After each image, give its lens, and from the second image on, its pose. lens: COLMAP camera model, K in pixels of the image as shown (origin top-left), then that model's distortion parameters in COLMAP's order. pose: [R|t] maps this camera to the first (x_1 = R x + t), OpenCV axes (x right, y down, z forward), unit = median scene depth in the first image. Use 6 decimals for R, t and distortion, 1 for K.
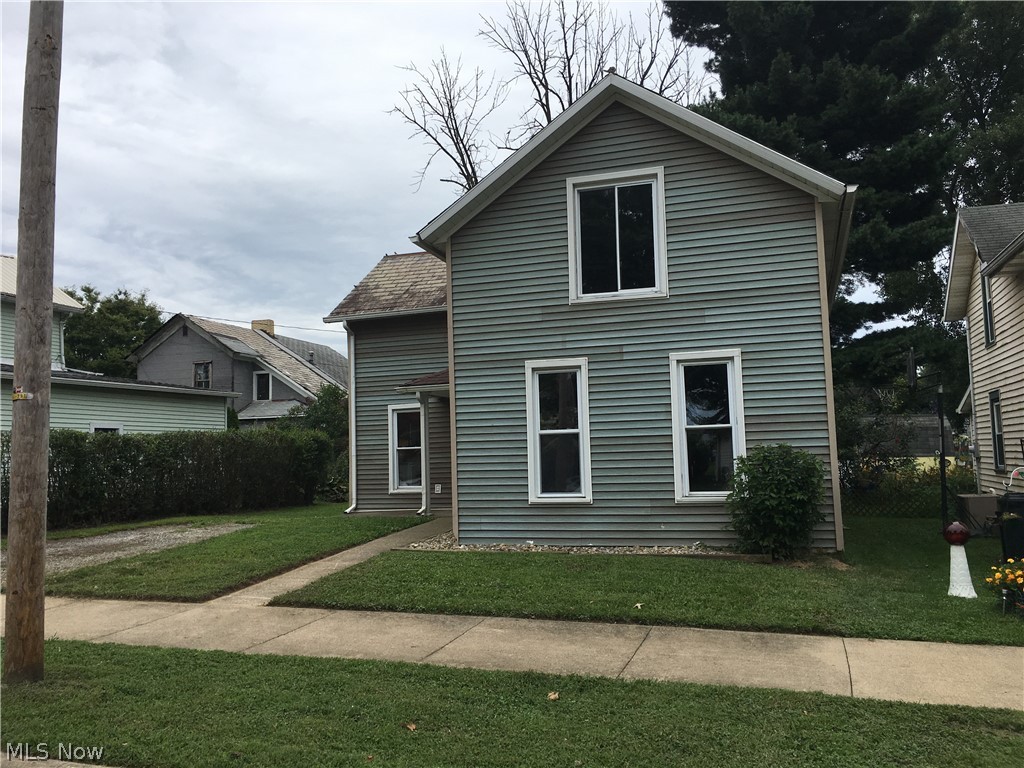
lens RADIAL K [[876.0, 0, 510.6], [0, 876.0, 383.8], [0, 0, 1]] dist [0.062237, -0.047147]
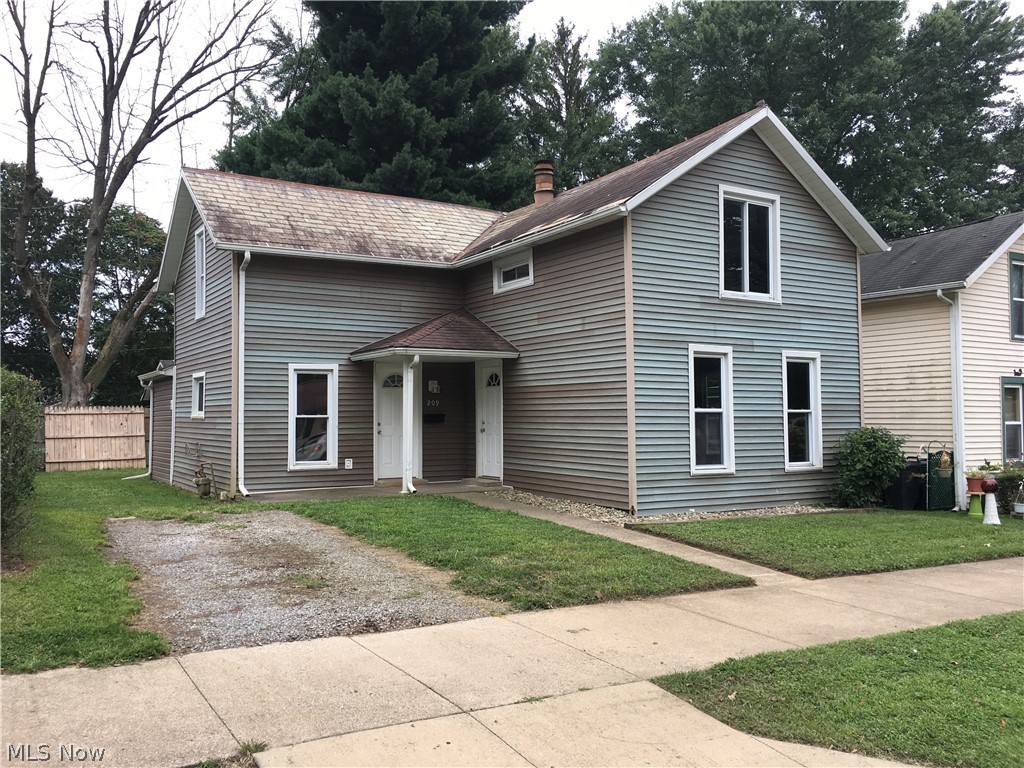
lens RADIAL K [[876.0, 0, 510.9], [0, 876.0, 383.3], [0, 0, 1]] dist [0.062237, -0.047147]
pose [[0.652005, 0.058859, 0.755926, -0.961134], [-0.081666, 0.996634, -0.007163, 0.049040], [-0.753803, -0.057063, 0.654618, 0.462778]]
